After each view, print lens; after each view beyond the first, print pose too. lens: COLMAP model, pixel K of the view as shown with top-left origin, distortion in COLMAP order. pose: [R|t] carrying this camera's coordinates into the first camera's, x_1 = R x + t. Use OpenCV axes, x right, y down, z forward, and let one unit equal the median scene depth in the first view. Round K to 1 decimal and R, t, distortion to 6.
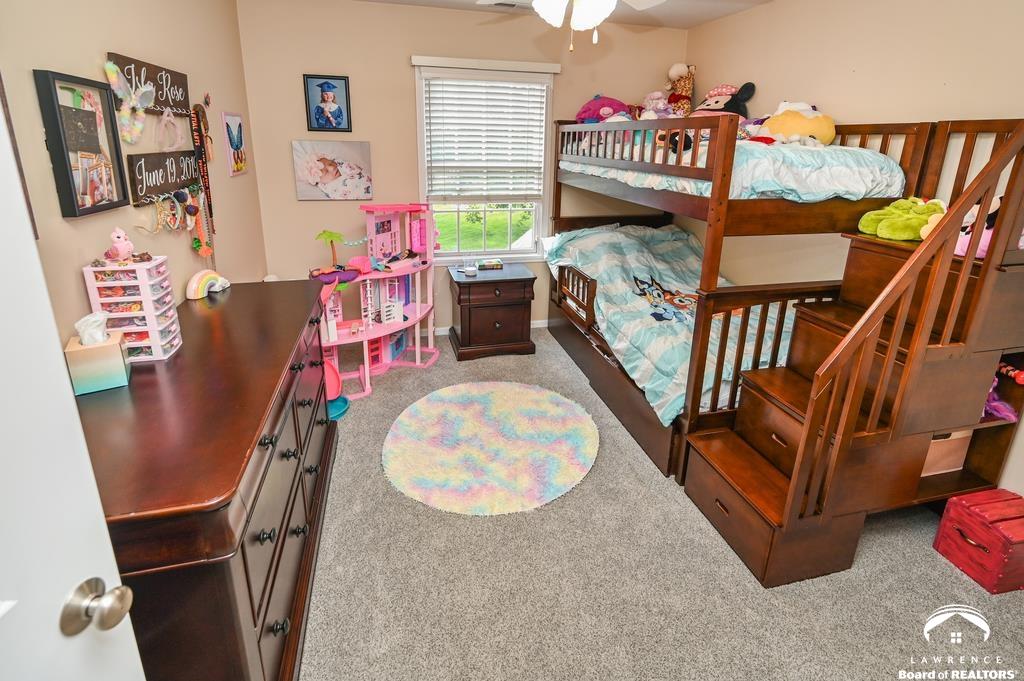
lens RADIAL K [[492.6, 0, 511.8], [0, 492.6, 268.1], [0, 0, 1]] dist [0.000813, 0.000031]
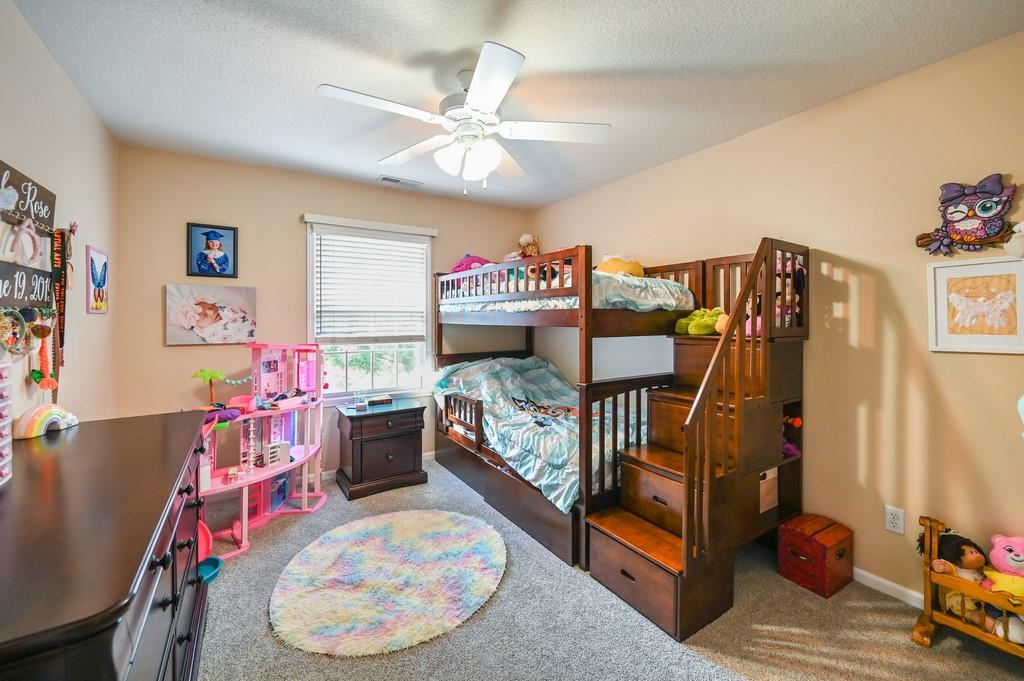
lens RADIAL K [[421.4, 0, 518.2], [0, 421.4, 314.0], [0, 0, 1]] dist [-0.000341, -0.000046]
pose [[0.943164, -0.016055, 0.331939, -0.073777], [0.104536, 0.962463, -0.250475, 0.087964], [-0.315457, 0.270939, 0.909439, 0.040095]]
